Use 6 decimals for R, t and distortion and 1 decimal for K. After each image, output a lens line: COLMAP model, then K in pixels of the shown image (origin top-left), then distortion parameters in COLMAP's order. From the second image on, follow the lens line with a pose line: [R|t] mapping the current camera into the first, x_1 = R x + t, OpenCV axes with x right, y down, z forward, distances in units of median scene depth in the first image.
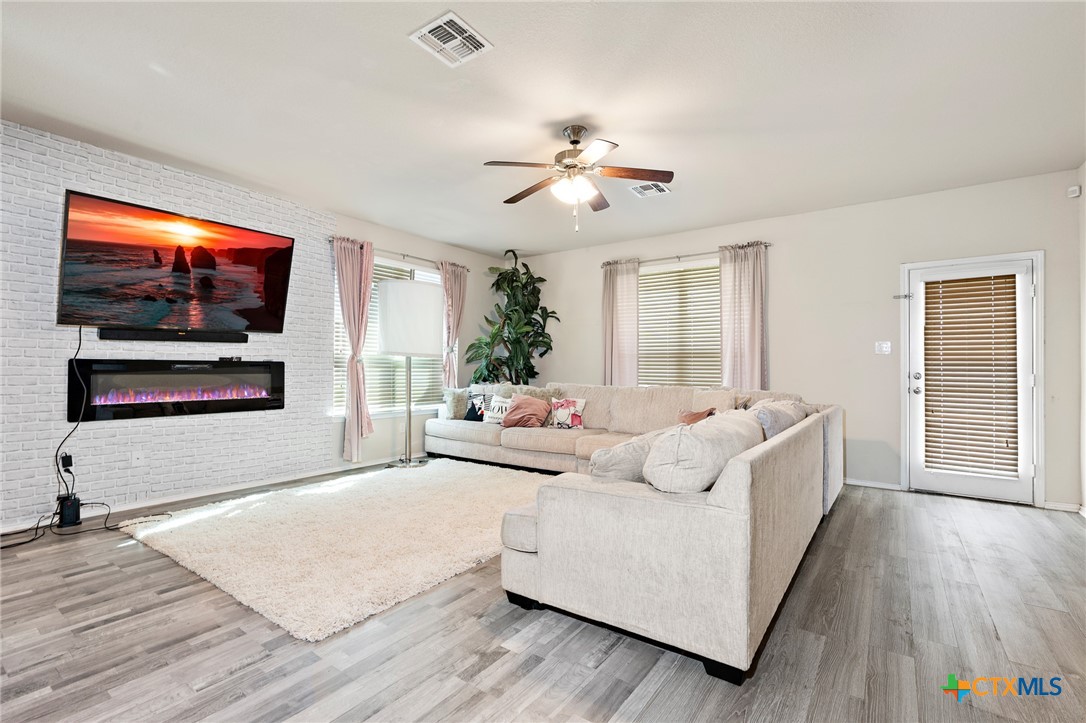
lens RADIAL K [[489.5, 0, 543.0], [0, 489.5, 361.5], [0, 0, 1]] dist [-0.004820, -0.000385]
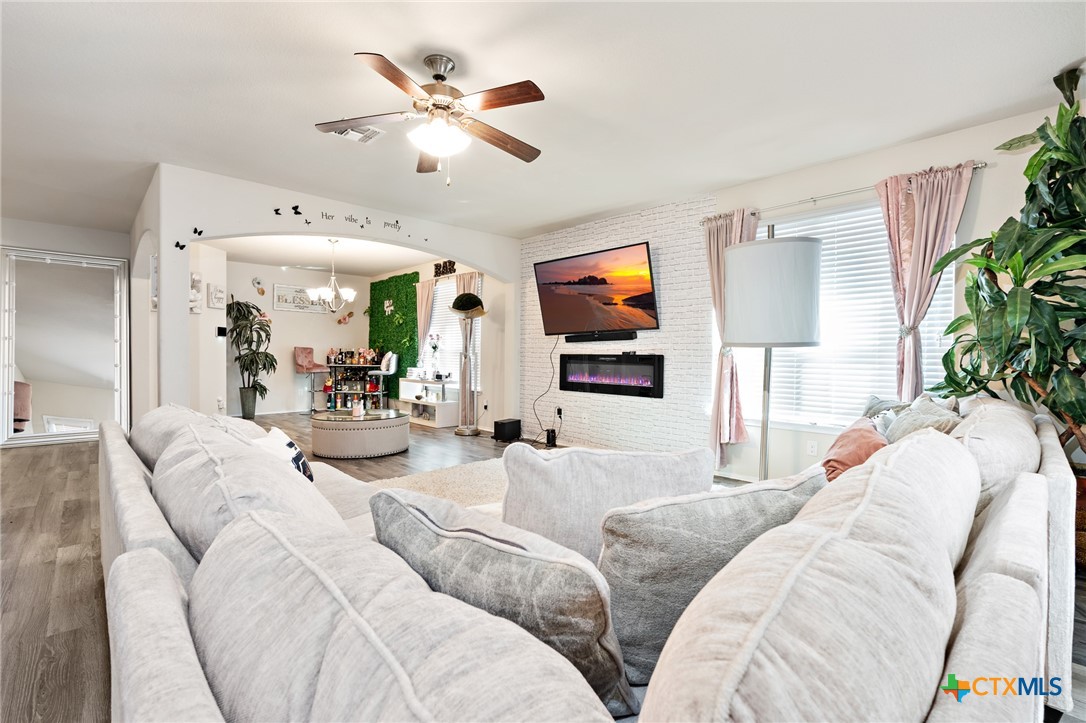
lens RADIAL K [[489.5, 0, 543.0], [0, 489.5, 361.5], [0, 0, 1]] dist [-0.004820, -0.000385]
pose [[-0.189101, 0.007074, -0.981932, 0.630234], [0.002519, 0.999974, 0.006719, 0.007430], [0.981954, -0.001203, -0.189114, 1.015233]]
